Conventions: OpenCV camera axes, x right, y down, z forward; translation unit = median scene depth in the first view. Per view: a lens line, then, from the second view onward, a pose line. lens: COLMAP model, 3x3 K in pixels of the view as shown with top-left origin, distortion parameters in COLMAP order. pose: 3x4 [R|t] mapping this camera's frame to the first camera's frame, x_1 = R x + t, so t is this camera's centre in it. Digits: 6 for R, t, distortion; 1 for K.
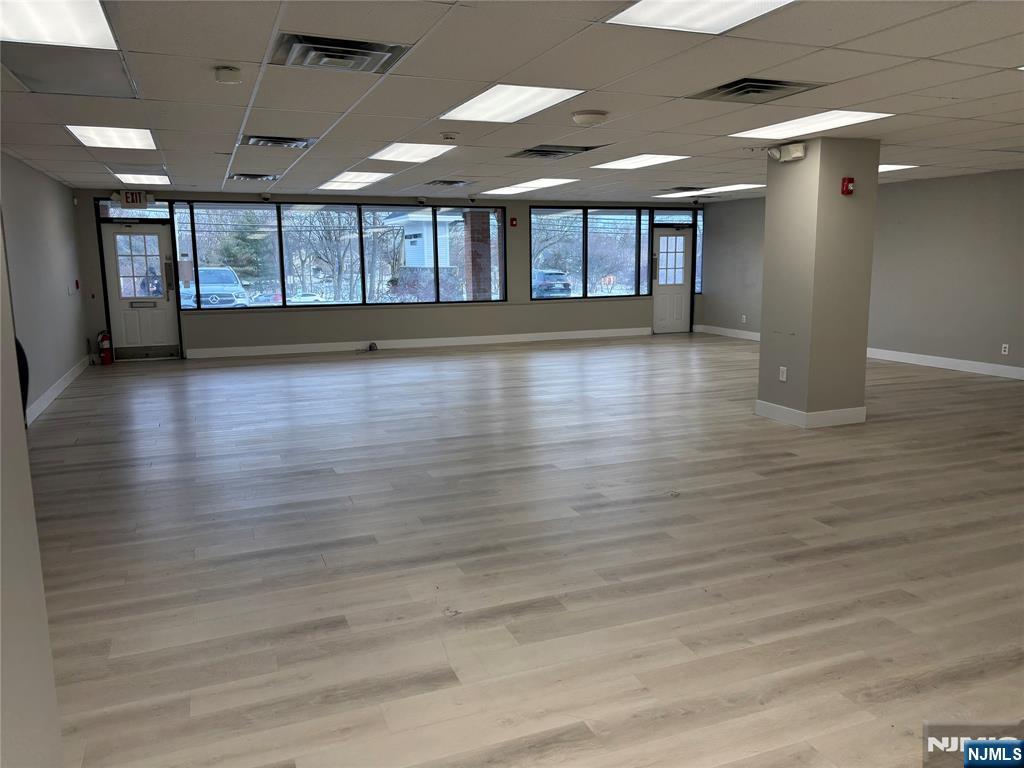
lens RADIAL K [[770.5, 0, 512.0], [0, 770.5, 384.0], [0, 0, 1]] dist [0.045774, -0.000624]
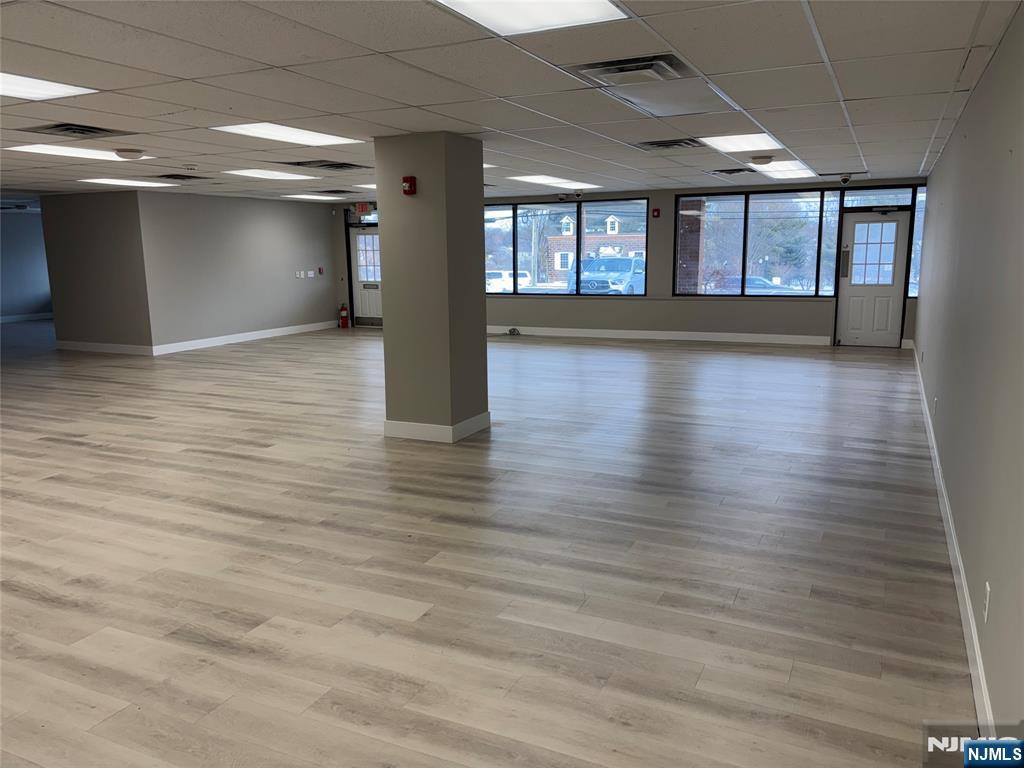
lens RADIAL K [[770.1, 0, 521.2], [0, 770.1, 391.1], [0, 0, 1]] dist [0.013720, -0.006743]
pose [[0.682267, 0.133493, -0.718812, 0.686666], [-0.113652, 0.990602, 0.076095, -0.052913], [0.722215, 0.029777, 0.691027, 0.265525]]
